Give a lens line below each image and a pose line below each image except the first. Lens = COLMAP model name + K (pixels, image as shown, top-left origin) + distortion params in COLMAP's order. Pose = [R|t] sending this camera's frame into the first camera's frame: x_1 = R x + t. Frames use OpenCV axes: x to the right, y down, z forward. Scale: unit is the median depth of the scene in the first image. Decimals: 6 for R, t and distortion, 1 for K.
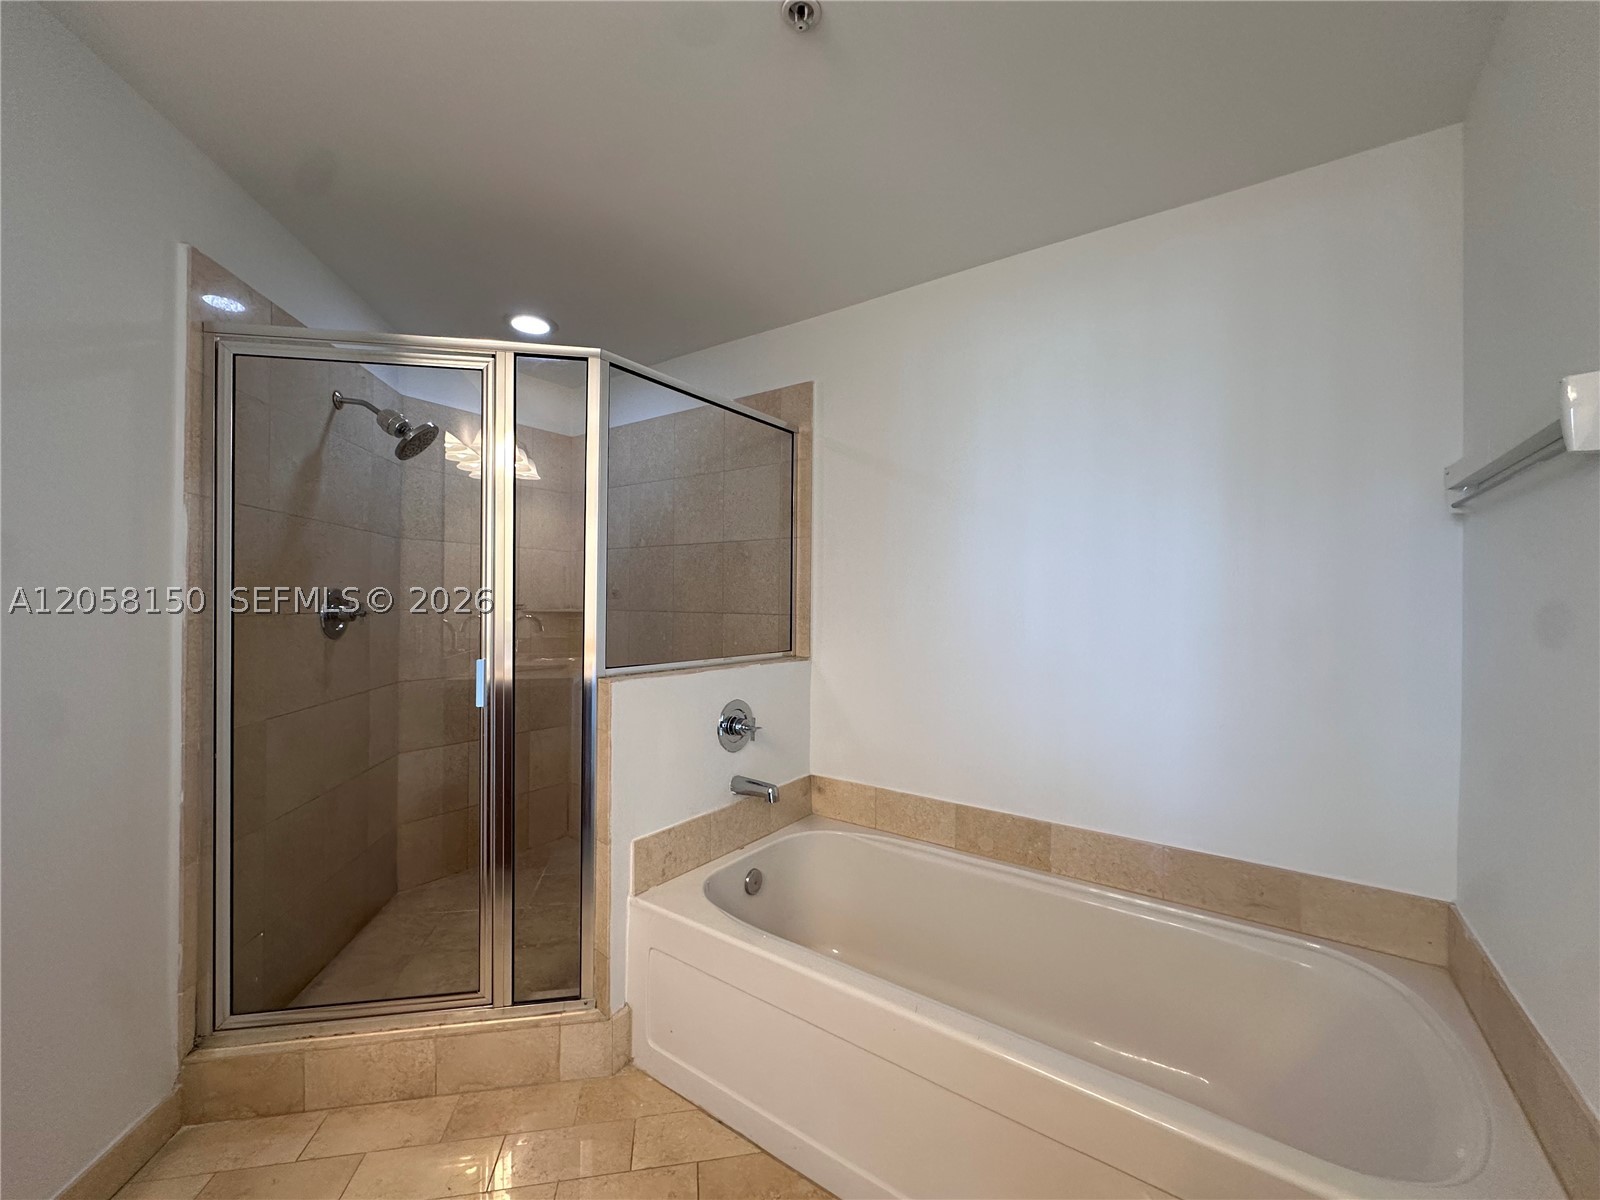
lens RADIAL K [[640.6, 0, 799.3], [0, 640.6, 599.9], [0, 0, 1]] dist [-0.005435, 0.001488]
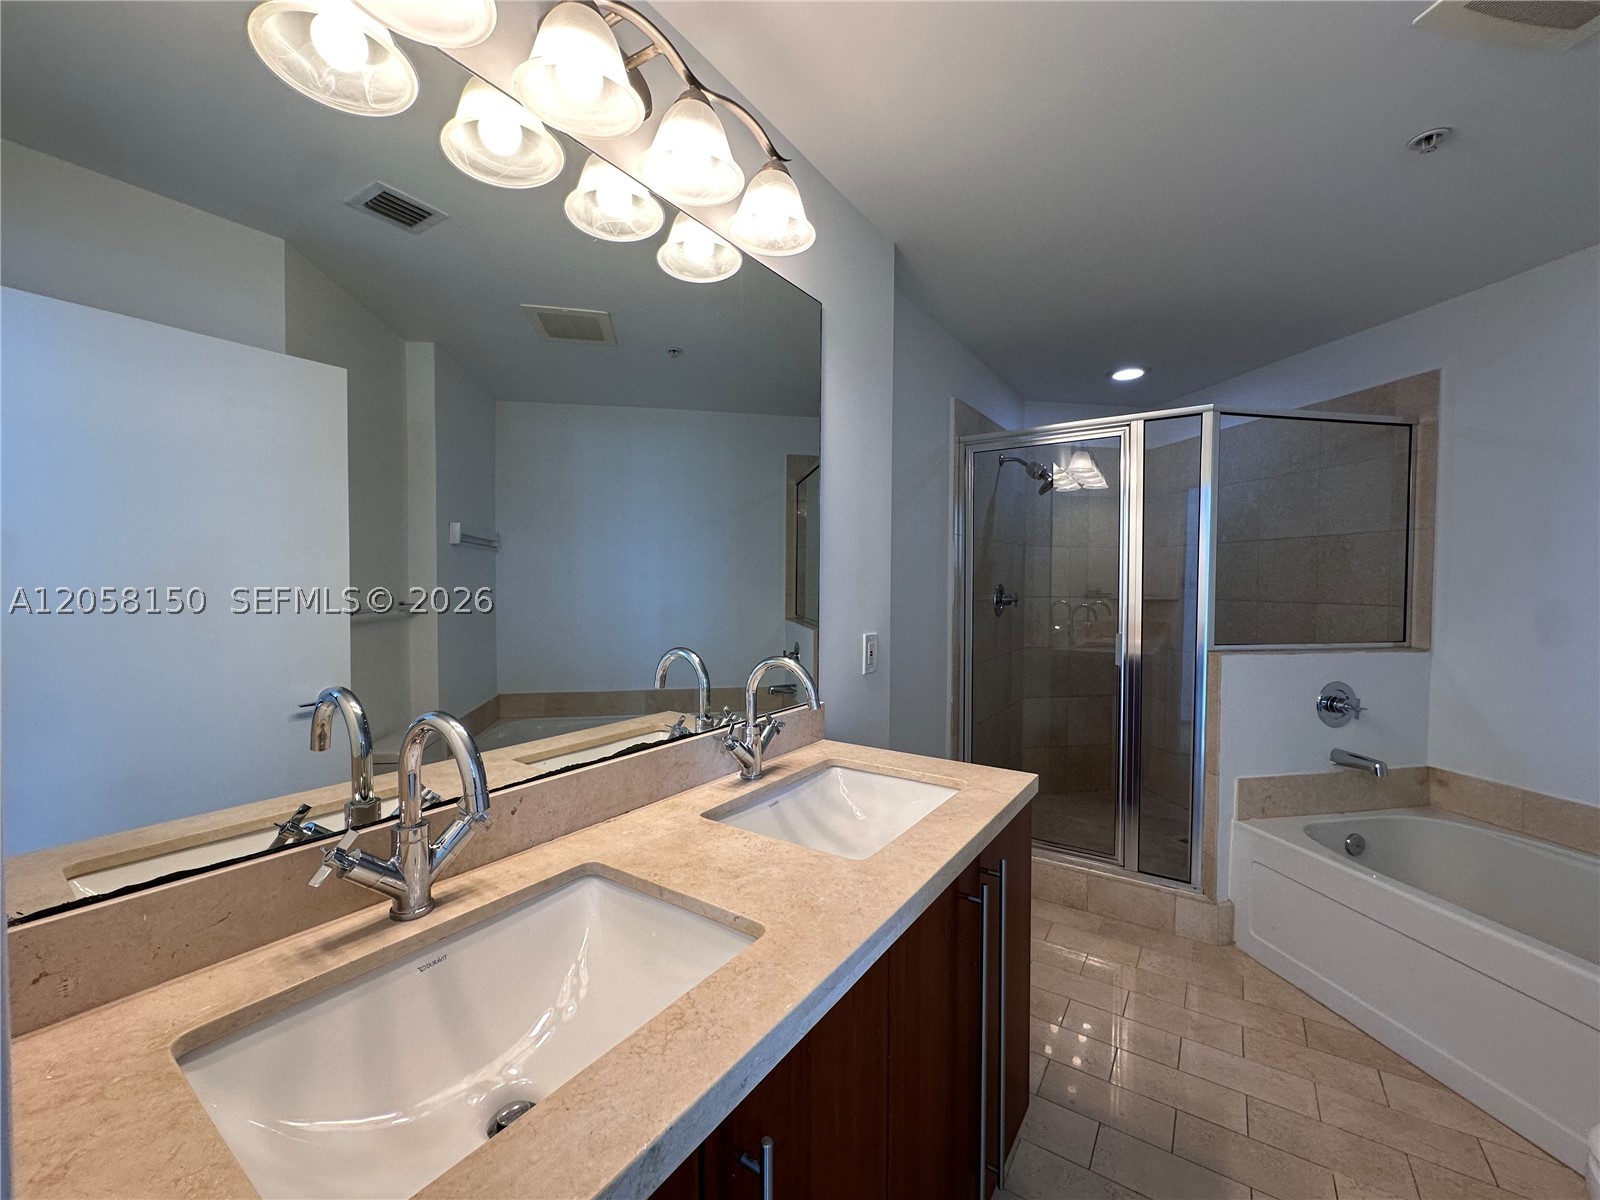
lens RADIAL K [[640.6, 0, 799.3], [0, 640.6, 599.9], [0, 0, 1]] dist [-0.005435, 0.001488]
pose [[0.720426, 0.014250, -0.693386, -0.004144], [0.003343, 0.999706, 0.024019, -0.017888], [0.693524, -0.019622, 0.720166, -0.472302]]
